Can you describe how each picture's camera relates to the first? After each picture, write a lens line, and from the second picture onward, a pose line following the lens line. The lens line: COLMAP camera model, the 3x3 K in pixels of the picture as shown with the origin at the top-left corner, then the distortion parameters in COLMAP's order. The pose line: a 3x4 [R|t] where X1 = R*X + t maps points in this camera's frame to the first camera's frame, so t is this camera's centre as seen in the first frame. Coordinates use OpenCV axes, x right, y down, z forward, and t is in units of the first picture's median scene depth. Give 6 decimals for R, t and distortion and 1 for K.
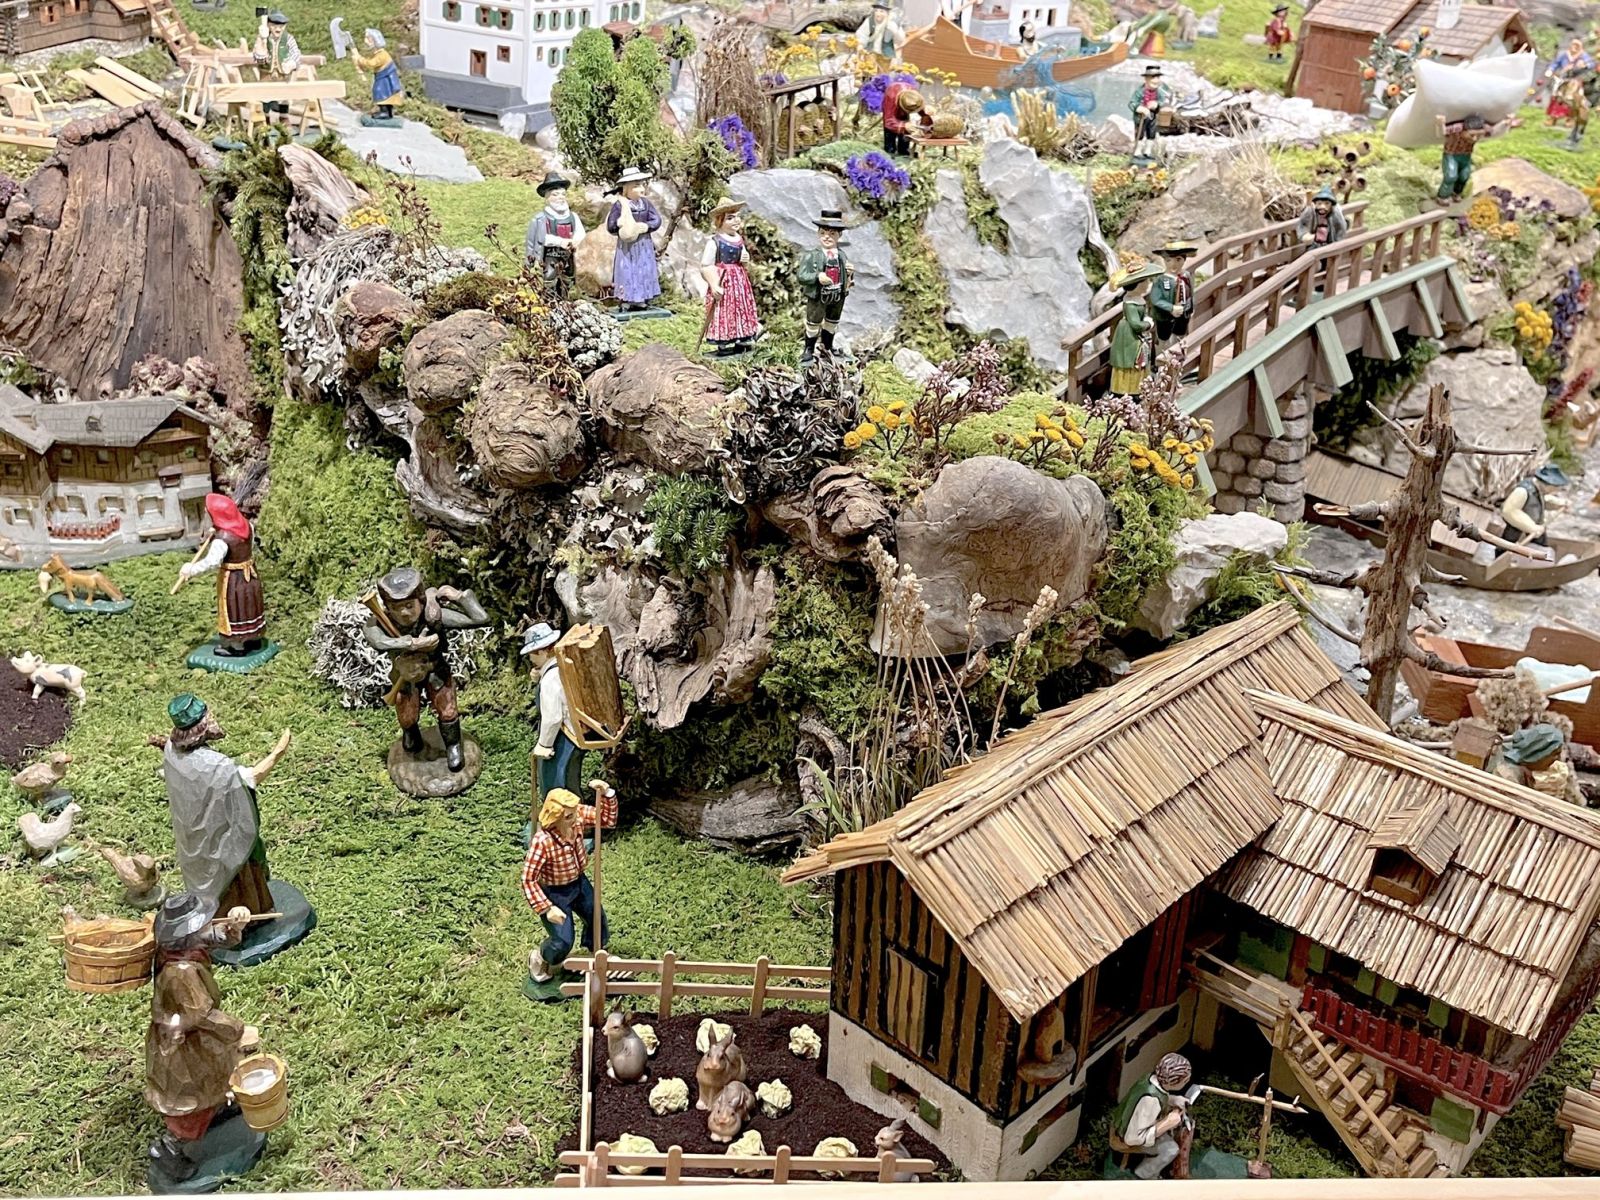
lens RADIAL K [[1622.7, 0, 797.4], [0, 1622.7, 591.0], [0, 0, 1]] dist [0.014464, 0.000000]
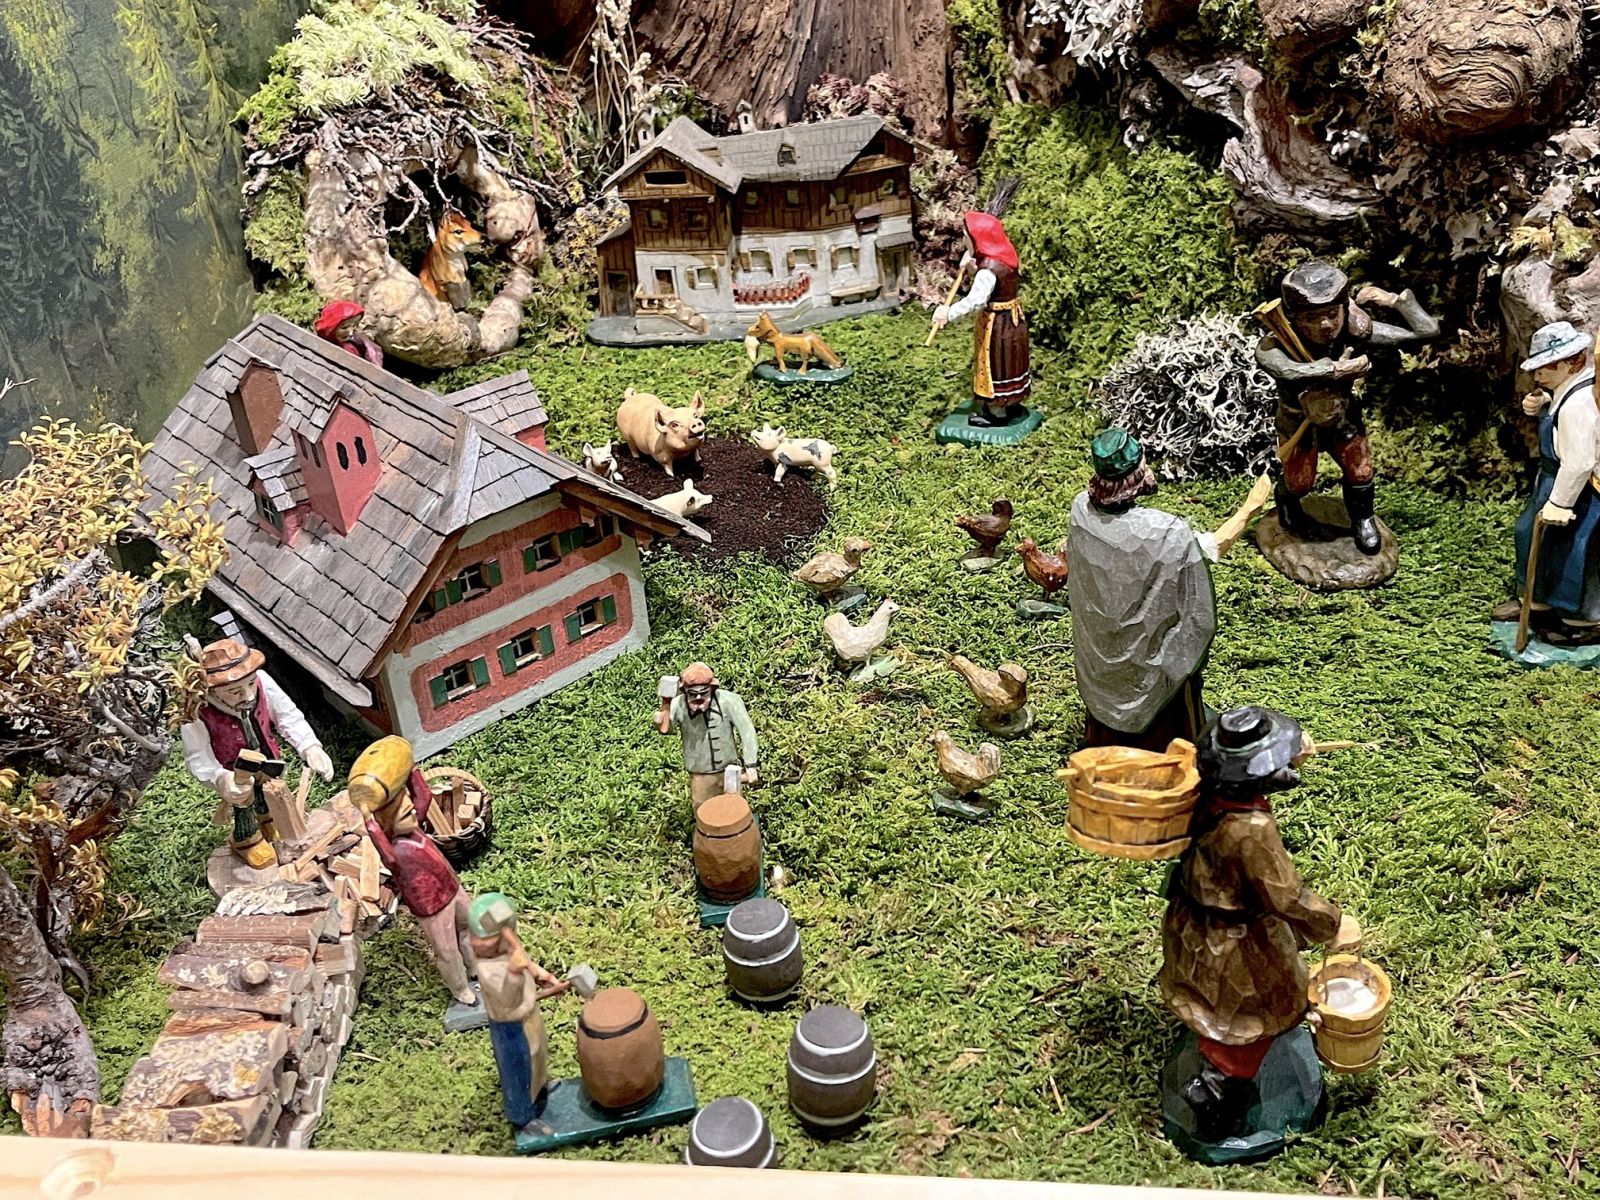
lens RADIAL K [[1622.7, 0, 803.3], [0, 1622.7, 606.1], [0, 0, 1]] dist [0.014464, 0.000000]
pose [[0.964975, -0.016926, -0.261797, -0.242041], [0.043351, 0.994486, 0.095492, 0.050052], [0.258737, -0.103496, 0.960387, 0.223959]]
